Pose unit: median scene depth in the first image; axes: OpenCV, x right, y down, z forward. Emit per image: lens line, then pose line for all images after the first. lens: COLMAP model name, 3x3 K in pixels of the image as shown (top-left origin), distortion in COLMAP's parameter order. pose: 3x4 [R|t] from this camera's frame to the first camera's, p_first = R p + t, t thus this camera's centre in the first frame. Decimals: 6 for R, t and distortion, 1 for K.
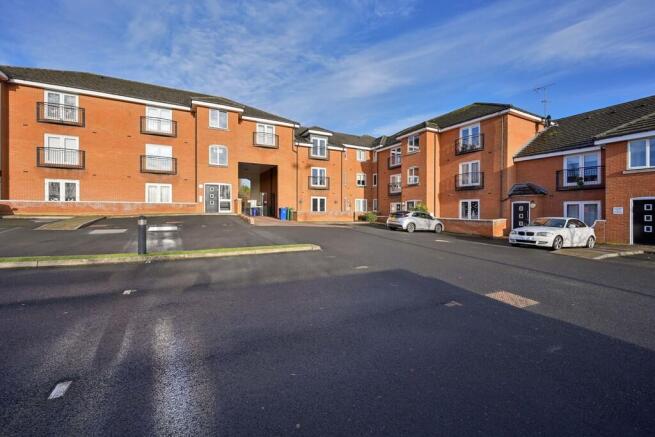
lens RADIAL K [[263.0, 0, 327.5], [0, 263.0, 218.5], [0, 0, 1]] dist [-0.000703, -0.000015]
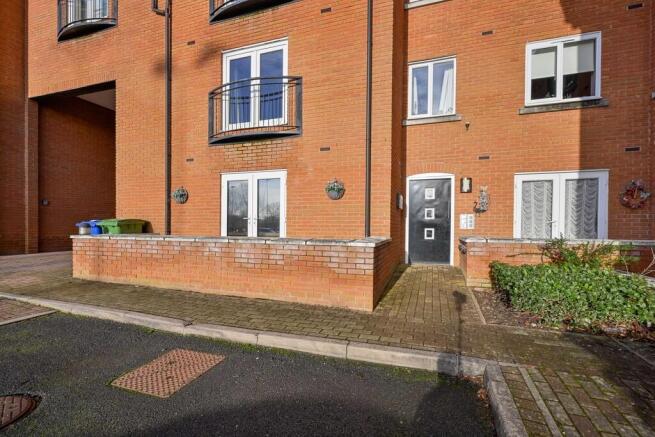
lens RADIAL K [[263.0, 0, 327.5], [0, 263.0, 218.5], [0, 0, 1]] dist [-0.000703, -0.000015]
pose [[0.683364, -0.006449, -0.730049, 0.176252], [-0.027617, 0.999017, -0.034676, -0.034594], [0.729555, 0.043858, 0.682514, 0.876083]]
